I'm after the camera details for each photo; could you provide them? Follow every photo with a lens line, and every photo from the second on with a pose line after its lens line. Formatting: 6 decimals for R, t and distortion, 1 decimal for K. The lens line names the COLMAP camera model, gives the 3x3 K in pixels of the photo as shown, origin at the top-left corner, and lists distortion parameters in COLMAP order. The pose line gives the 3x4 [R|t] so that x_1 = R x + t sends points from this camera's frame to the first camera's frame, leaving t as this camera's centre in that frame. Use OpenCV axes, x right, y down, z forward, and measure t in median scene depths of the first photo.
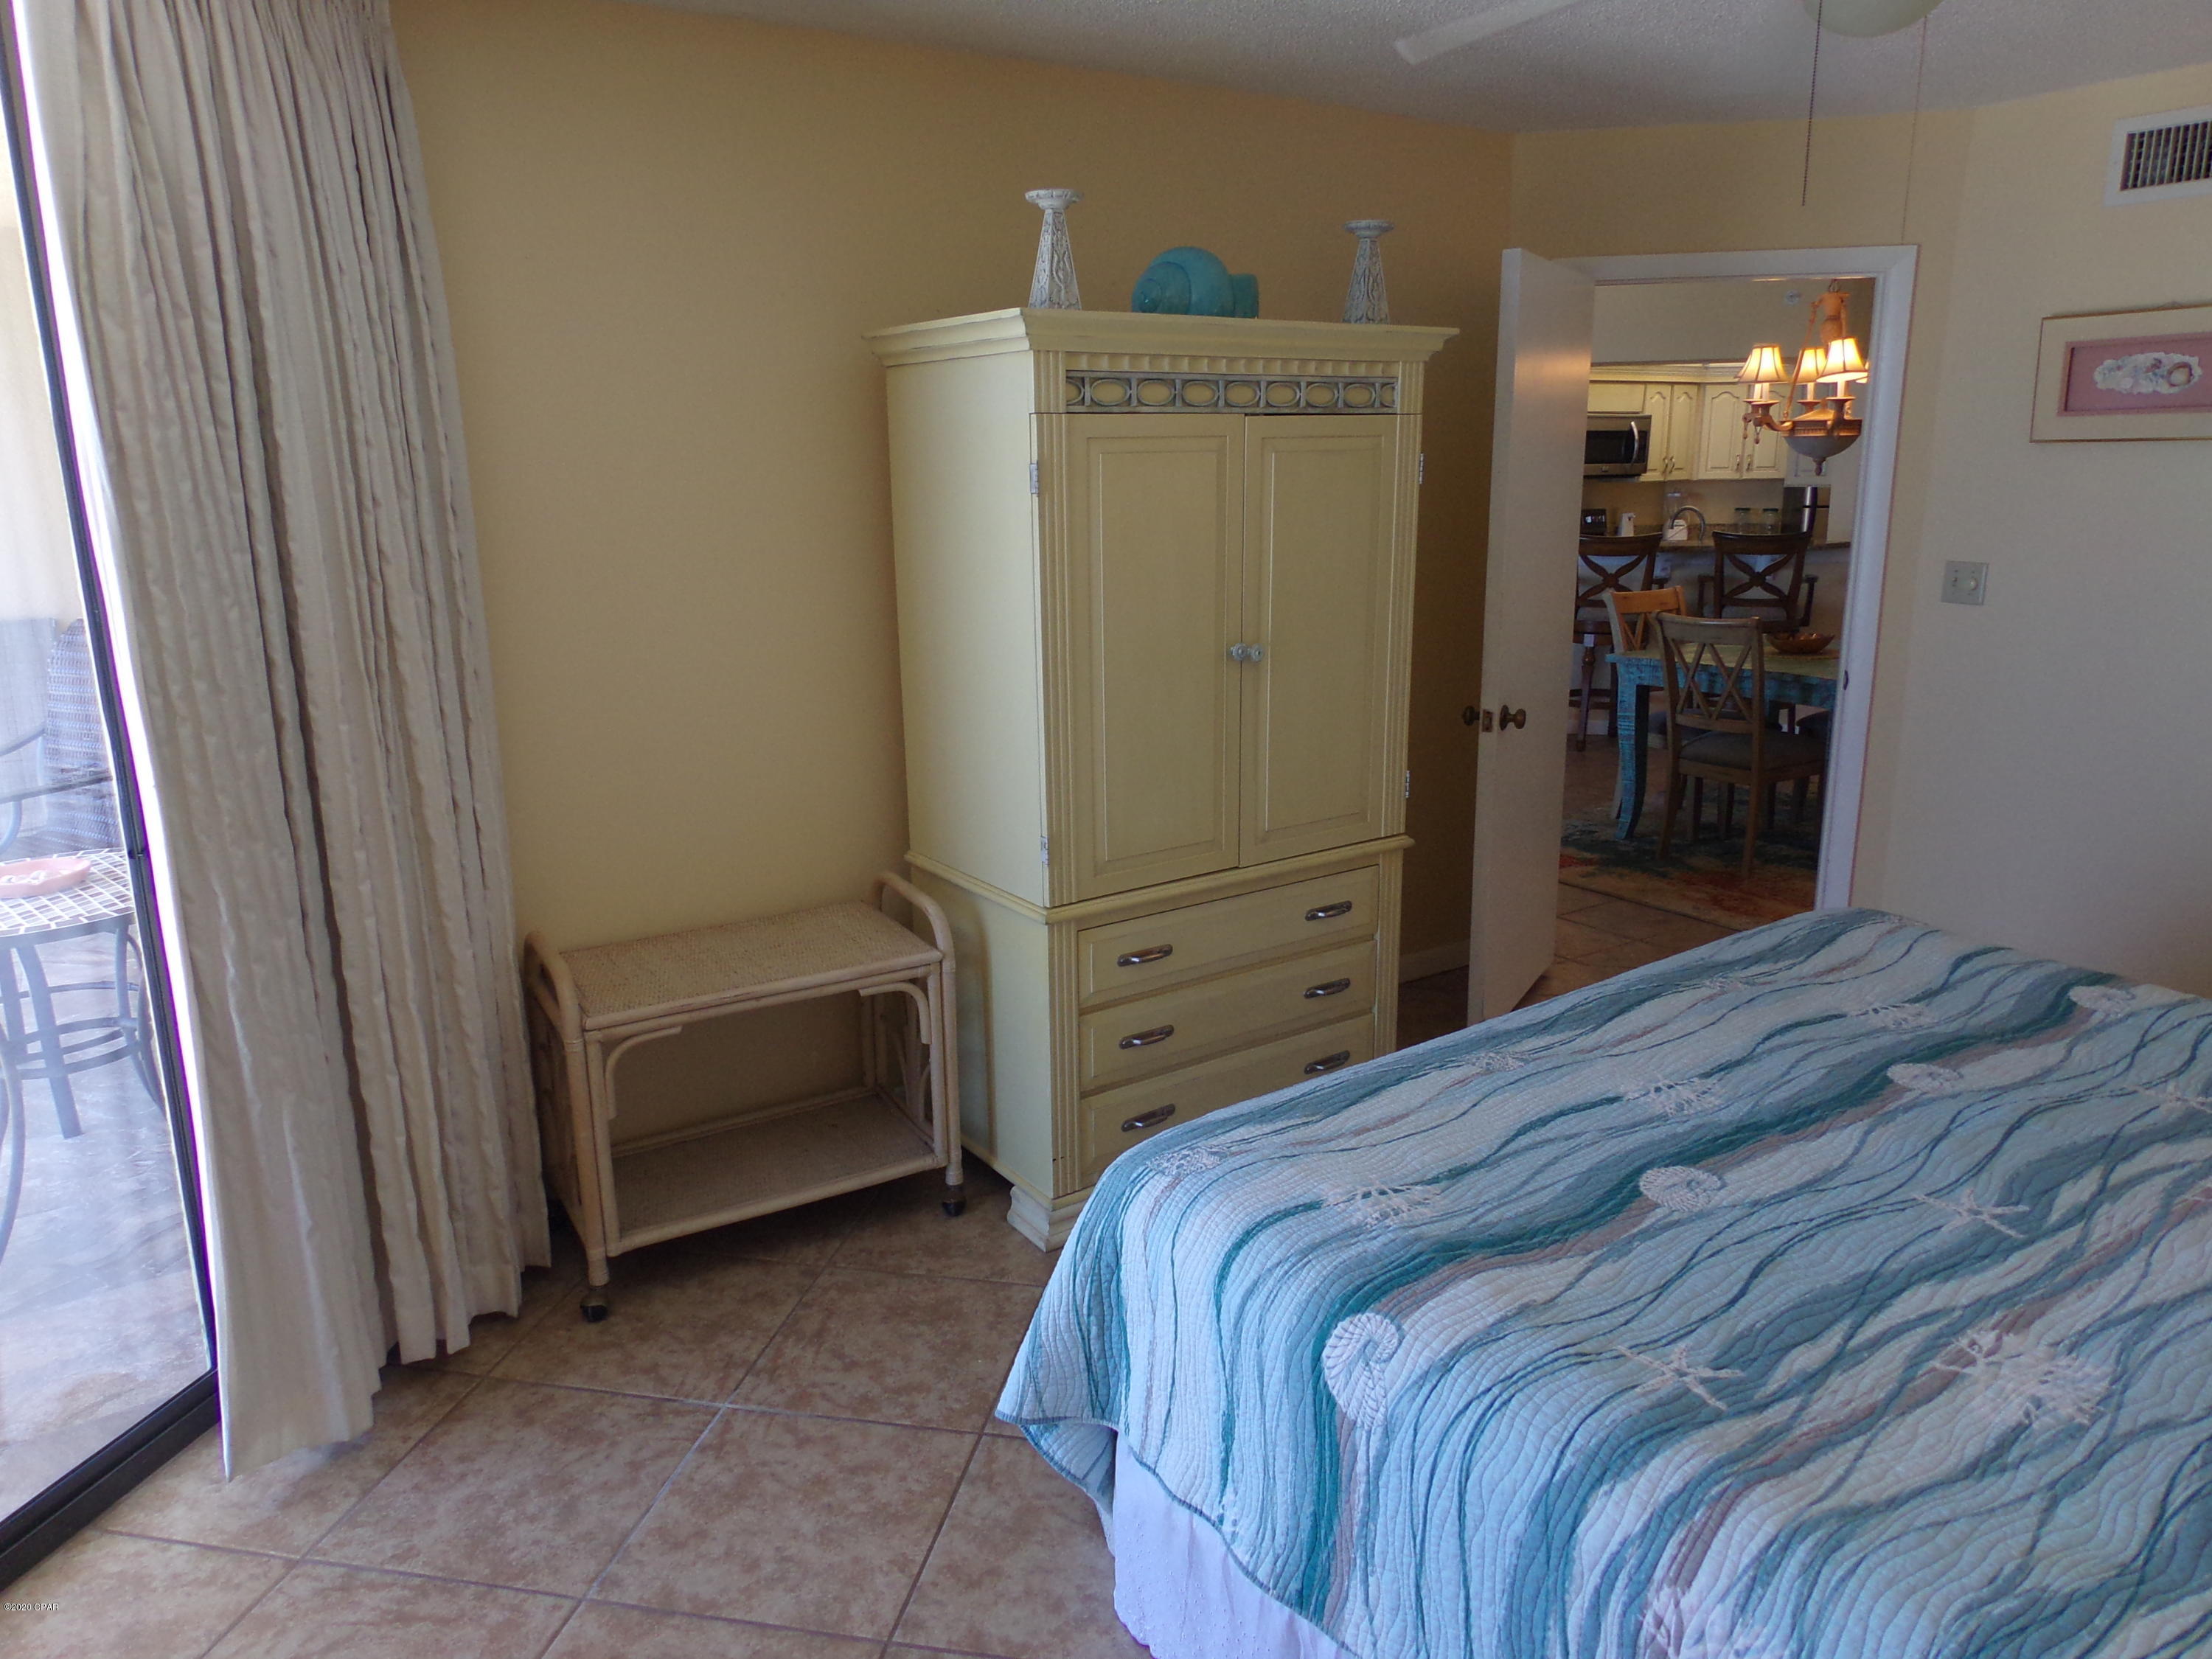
lens RADIAL K [[1494.9, 0, 1097.0], [0, 1494.9, 820.0], [0, 0, 1]] dist [0.032731, -0.035830]
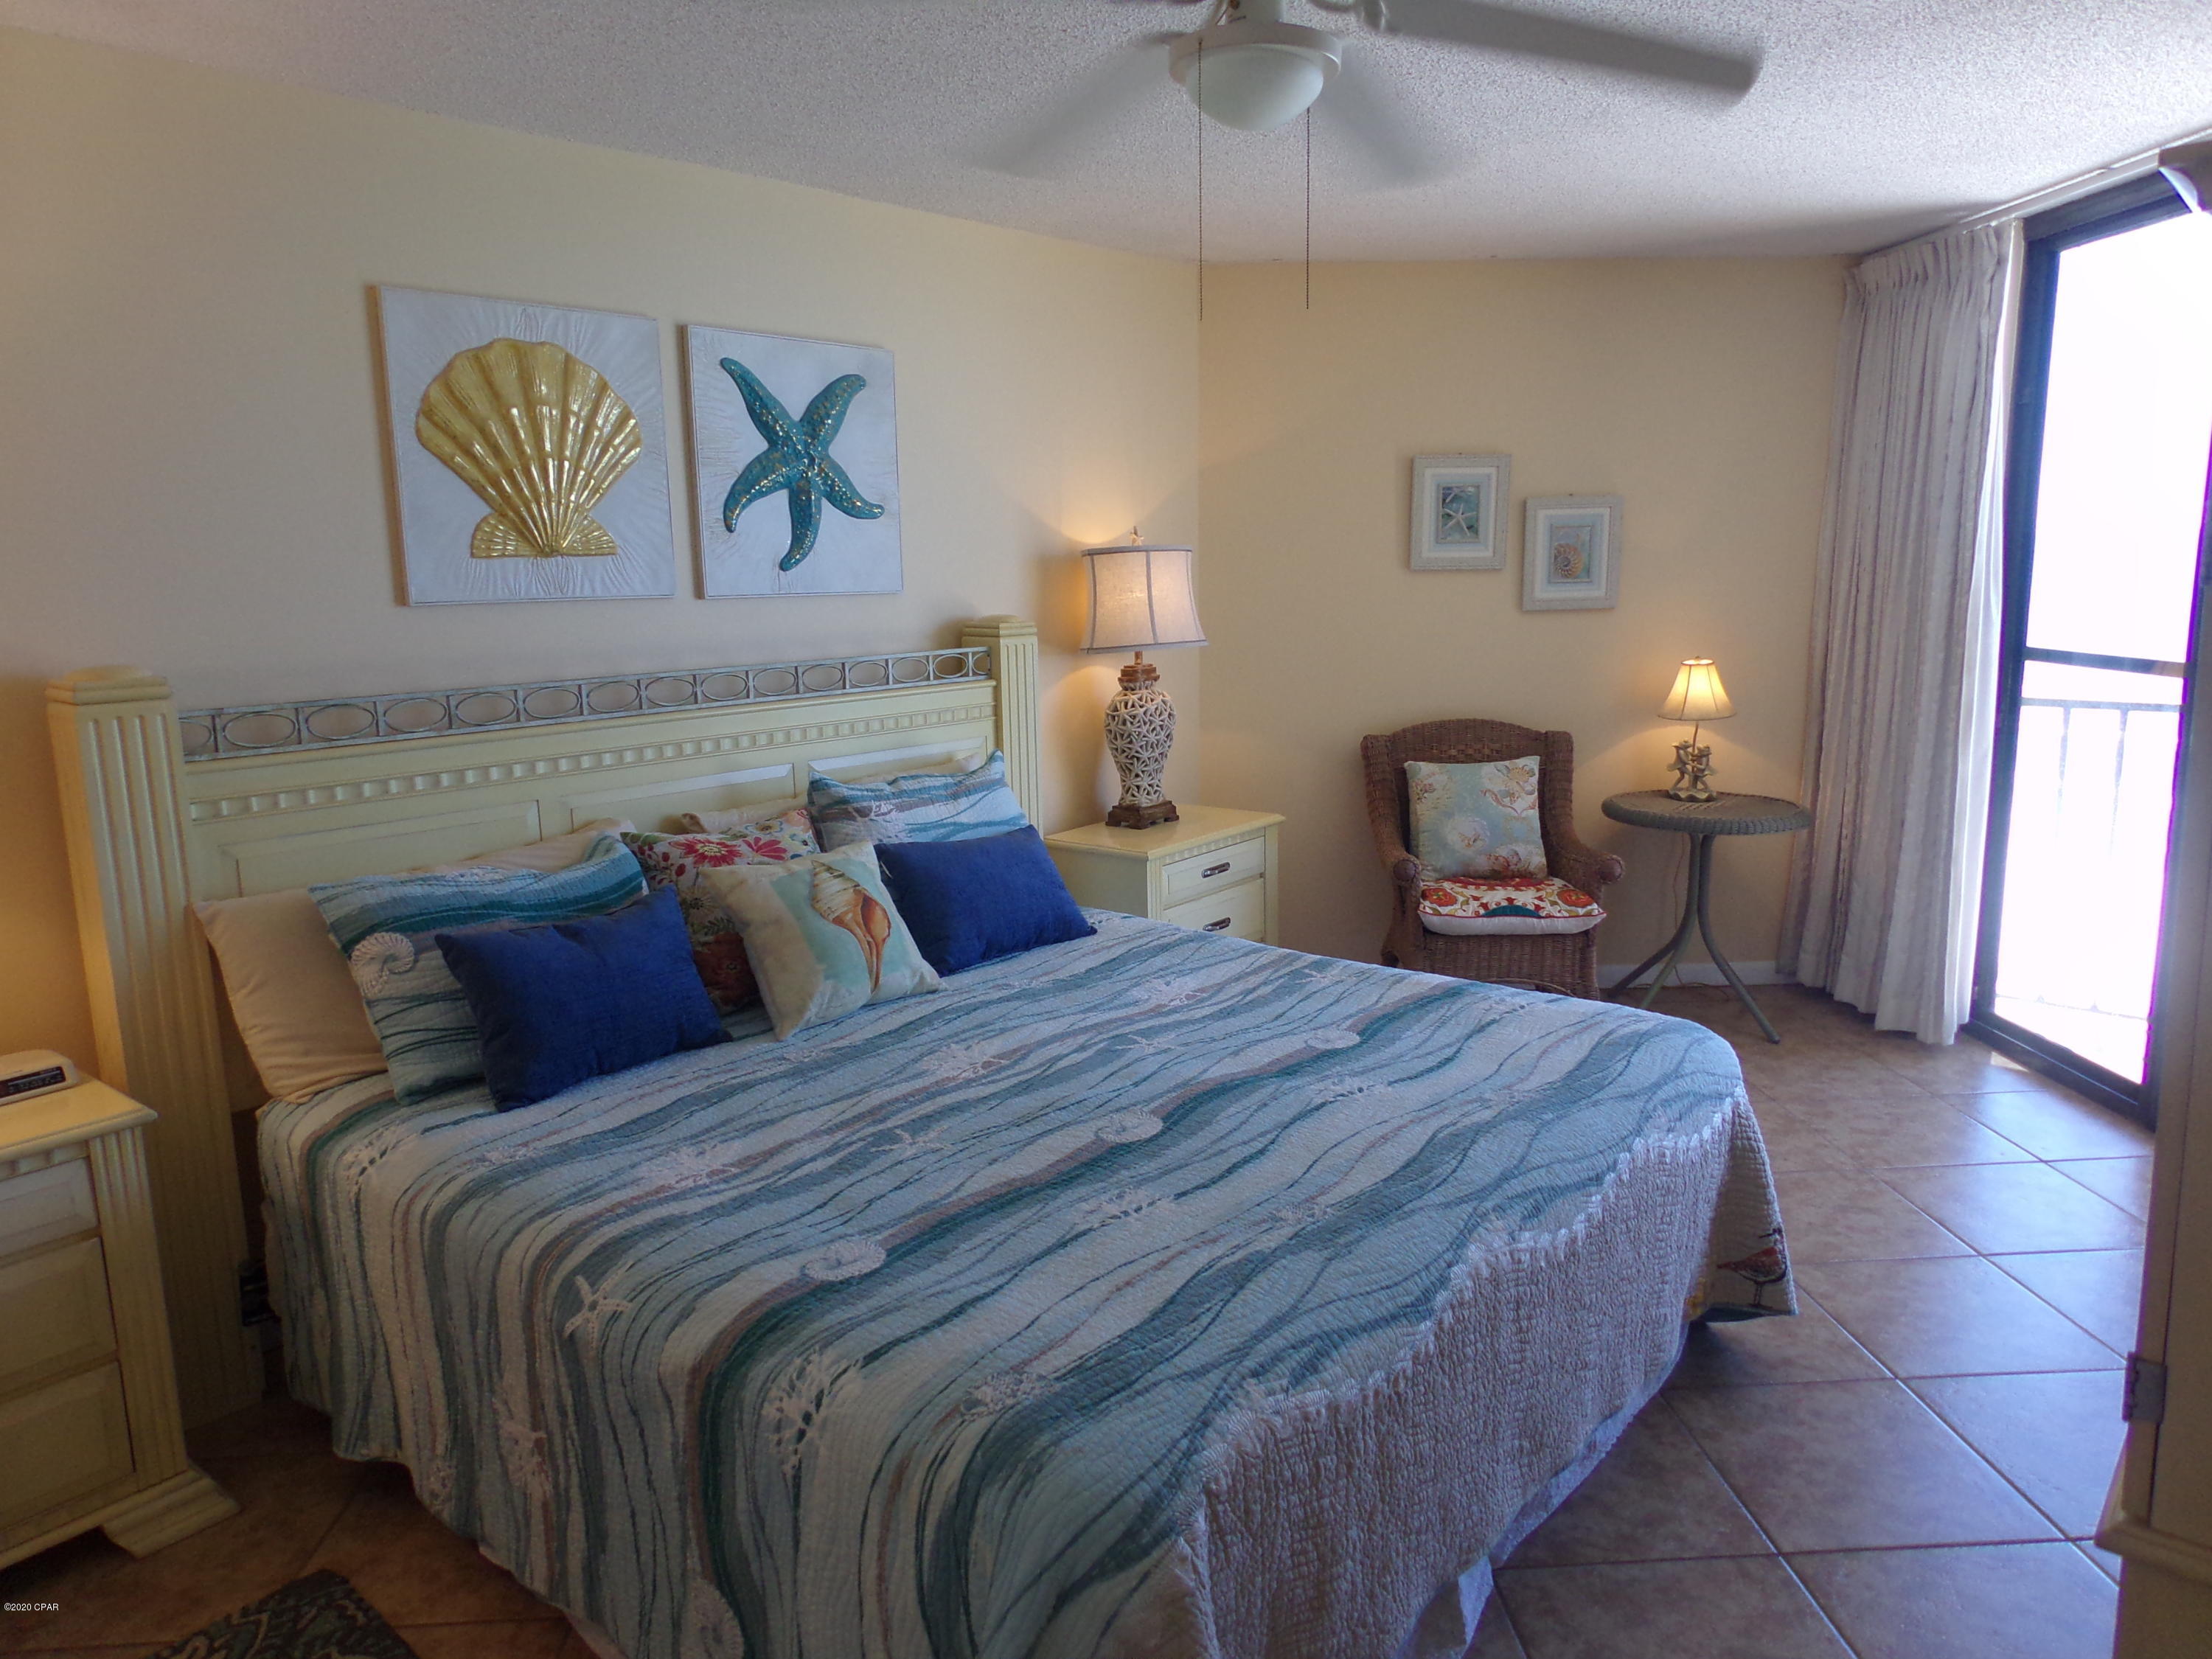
lens RADIAL K [[1494.9, 0, 1103.6], [0, 1494.9, 816.3], [0, 0, 1]] dist [0.032731, -0.035830]
pose [[-0.966337, 0.080395, -0.244396, 0.815764], [-0.025575, 0.915203, 0.402181, -0.457619], [0.256006, 0.394893, -0.882338, 1.855568]]
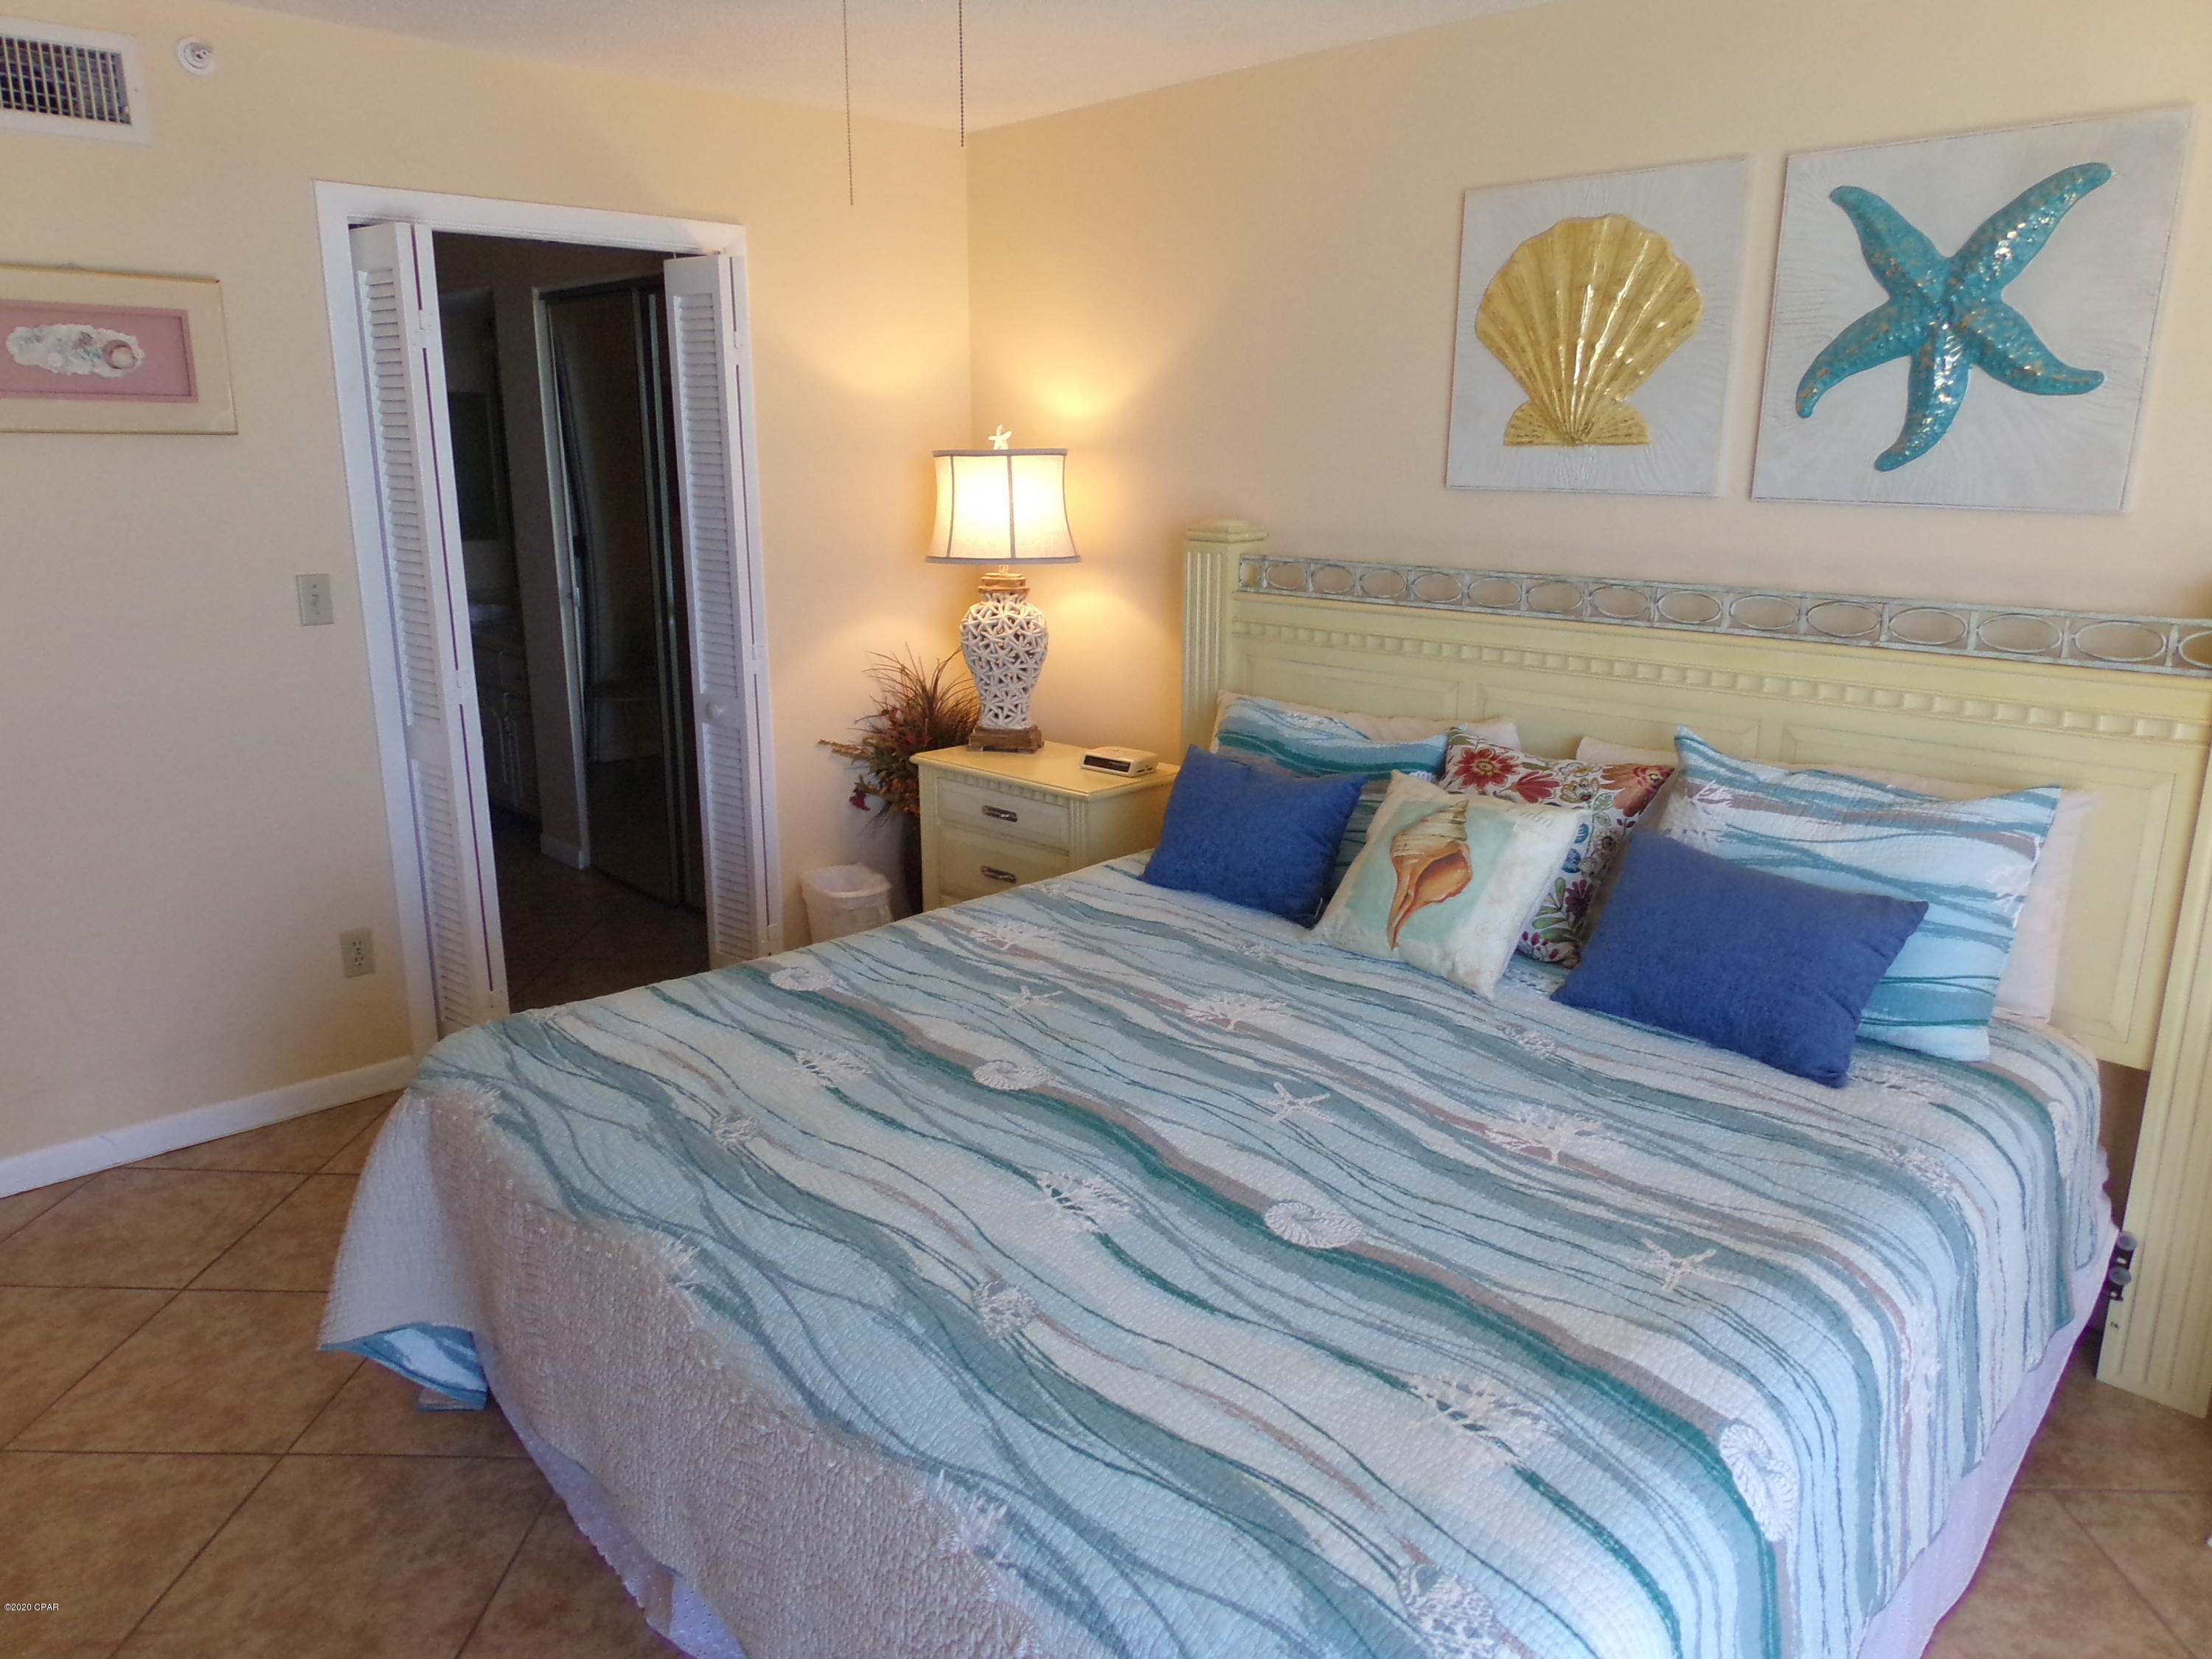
lens RADIAL K [[1494.9, 0, 1119.8], [0, 1494.9, 833.6], [0, 0, 1]] dist [0.032731, -0.035830]
pose [[-0.171249, -0.234462, 0.956923, -0.374752], [0.231669, 0.934454, 0.270415, -0.231169], [-0.957603, 0.267997, -0.105707, 1.000811]]
